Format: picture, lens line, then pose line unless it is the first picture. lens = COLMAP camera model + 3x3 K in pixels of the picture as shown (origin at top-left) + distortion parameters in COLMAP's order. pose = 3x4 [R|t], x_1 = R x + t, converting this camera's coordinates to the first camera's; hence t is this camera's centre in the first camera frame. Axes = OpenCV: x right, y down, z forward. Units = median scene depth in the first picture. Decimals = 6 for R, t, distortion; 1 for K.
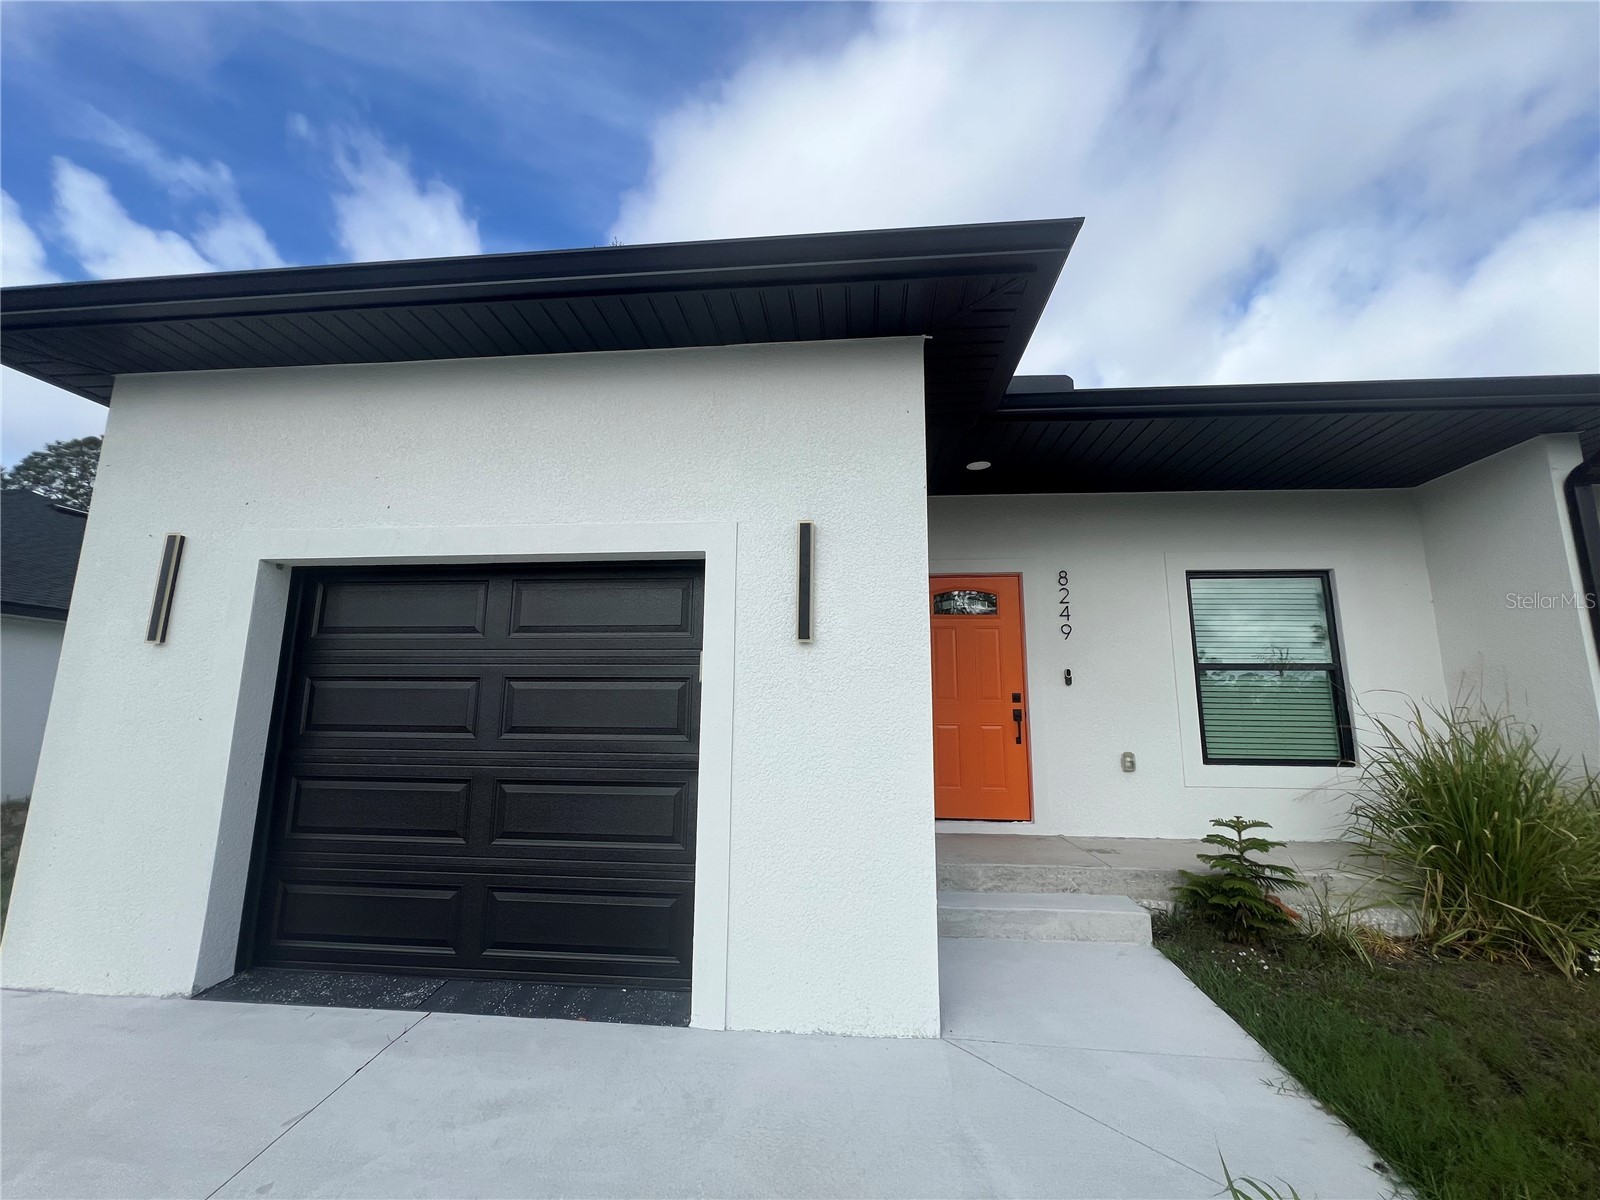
lens RADIAL K [[641.8, 0, 800.8], [0, 641.8, 593.9], [0, 0, 1]] dist [-0.001435, 0.000981]
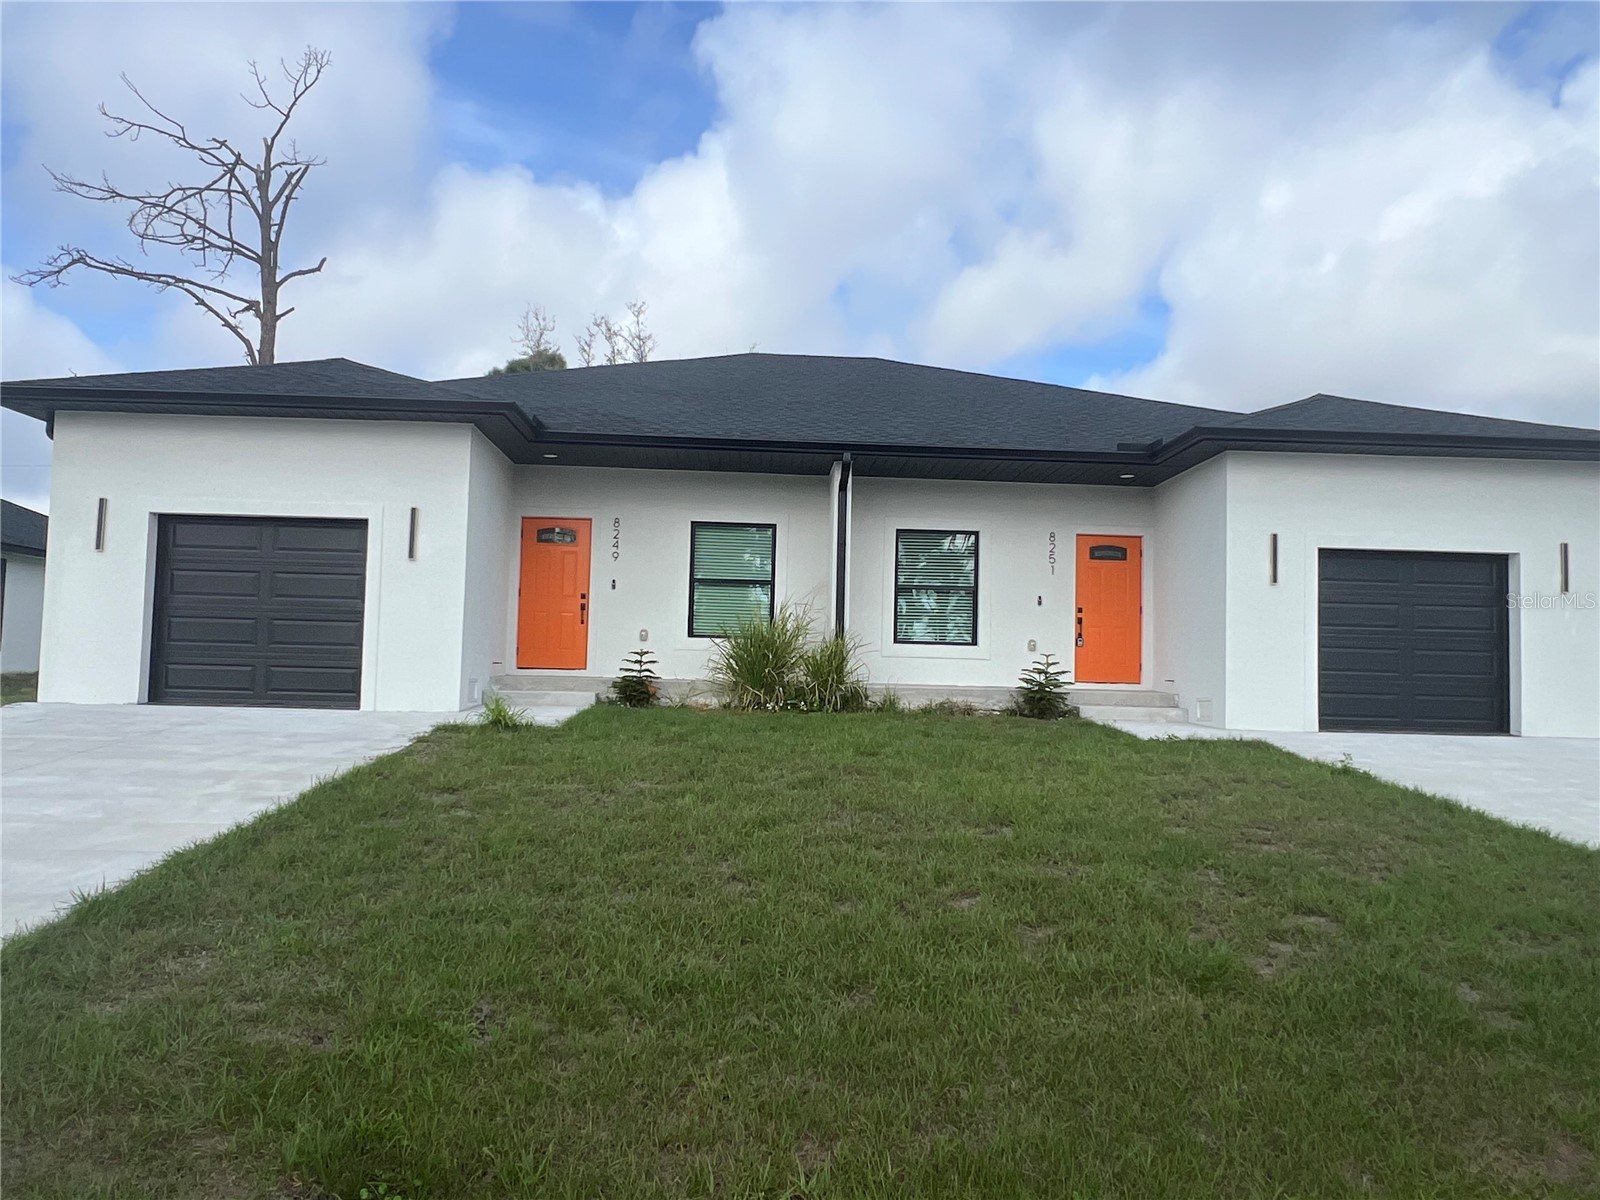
lens RADIAL K [[1111.3, 0, 802.1], [0, 1111.3, 604.7], [0, 0, 1]] dist [-0.005739, -0.002225]
pose [[0.989973, 0.025313, 0.138973, 0.744645], [-0.042238, 0.991847, 0.120229, -0.267548], [-0.134797, -0.124893, 0.982971, -2.764711]]
